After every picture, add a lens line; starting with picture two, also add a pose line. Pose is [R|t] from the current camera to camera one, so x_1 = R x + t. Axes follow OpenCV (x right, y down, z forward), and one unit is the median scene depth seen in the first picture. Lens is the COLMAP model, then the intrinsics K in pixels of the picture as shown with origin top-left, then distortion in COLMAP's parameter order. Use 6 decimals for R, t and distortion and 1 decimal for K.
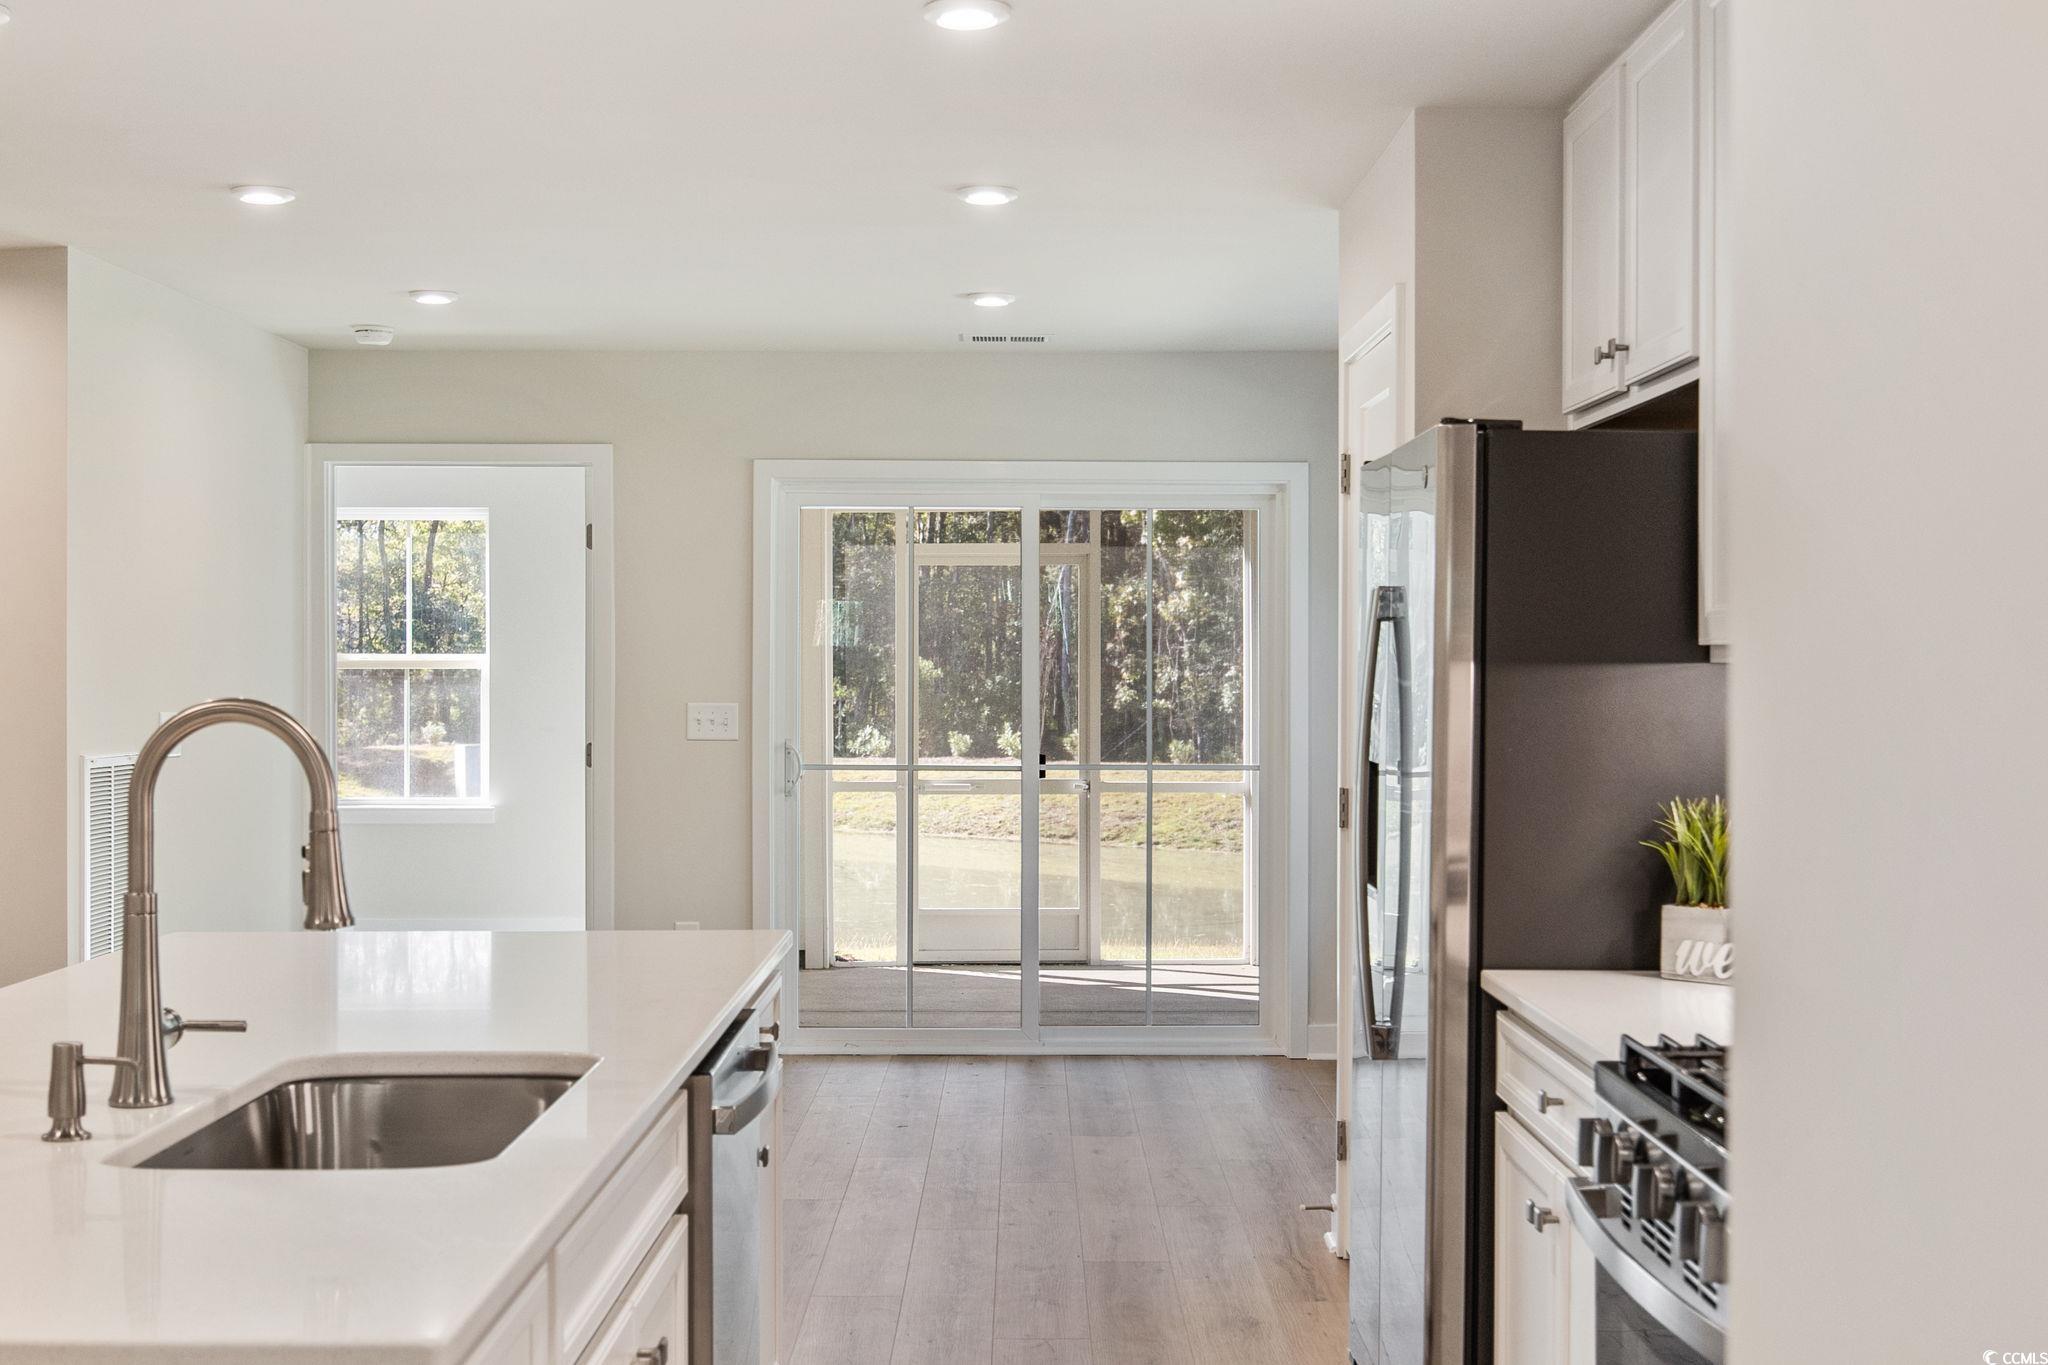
lens RADIAL K [[2561.5, 0, 1029.0], [0, 2561.5, 691.8], [0, 0, 1]] dist [0.050226, 0.000000]
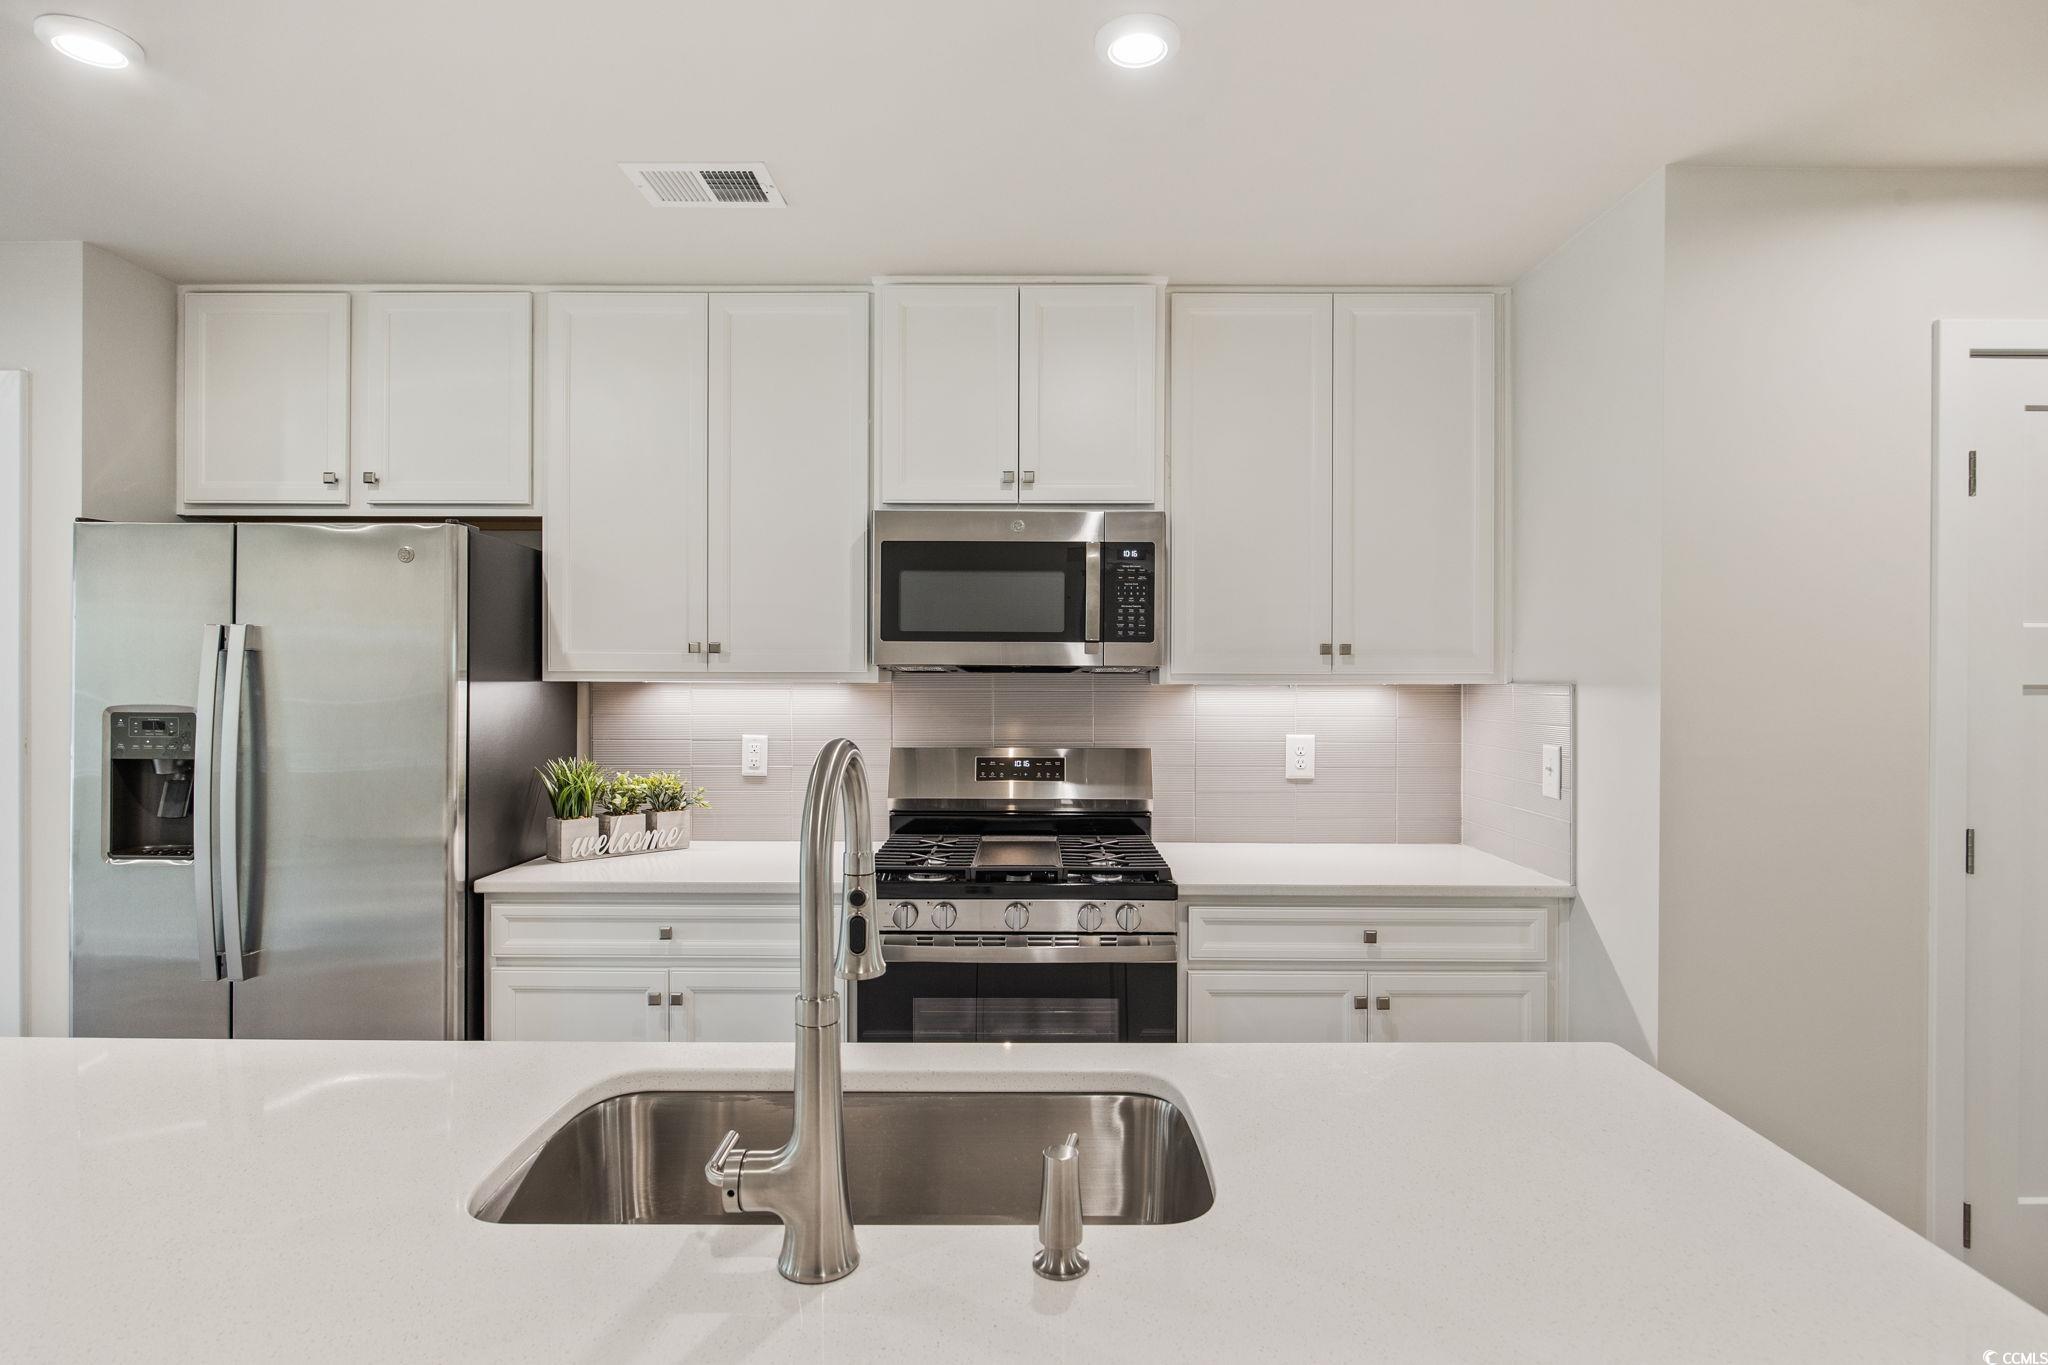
lens RADIAL K [[1072.2, 0, 1036.0], [0, 1072.2, 683.5], [0, 0, 1]] dist [0.005632, 0.000803]
pose [[-0.000080, -0.006687, 0.999978, -0.460044], [0.008237, 0.999944, 0.006688, -0.011562], [-0.999966, 0.008238, -0.000025, 0.646332]]
